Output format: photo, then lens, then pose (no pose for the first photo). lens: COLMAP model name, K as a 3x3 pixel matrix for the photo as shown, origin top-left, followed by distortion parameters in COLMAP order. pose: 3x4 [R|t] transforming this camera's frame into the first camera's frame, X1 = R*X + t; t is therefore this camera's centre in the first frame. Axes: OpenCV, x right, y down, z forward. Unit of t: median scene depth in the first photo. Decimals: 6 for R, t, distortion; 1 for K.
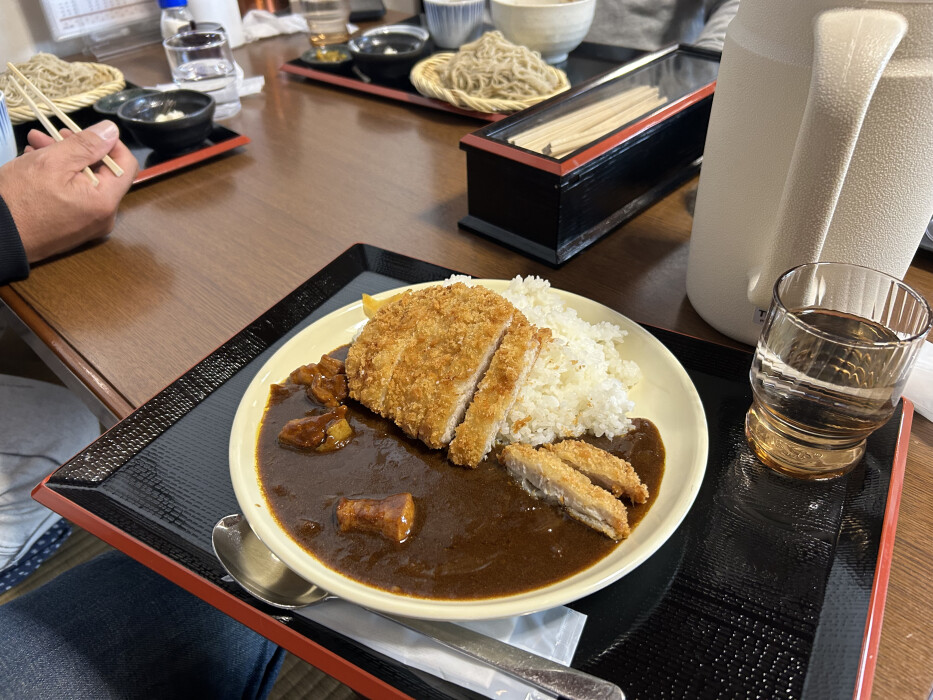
lens RADIAL K [[714.0, 0, 469.0], [0, 714.0, 353.9], [0, 0, 1]] dist [0.028368, -0.025076]
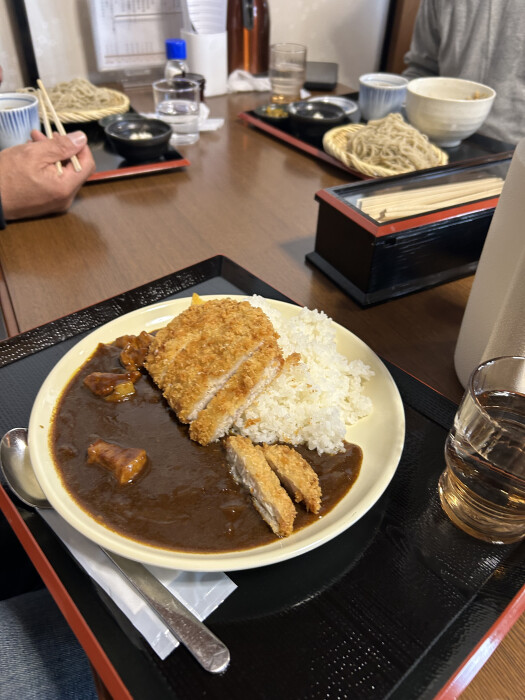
lens RADIAL K [[535.7, 0, 265.3], [0, 535.7, 348.1], [0, 0, 1]] dist [0.028368, -0.025076]
pose [[0.947655, 0.248873, -0.200031, 0.152558], [-0.246333, 0.968444, 0.037897, -0.042538], [0.203151, 0.013361, 0.979056, 0.047093]]
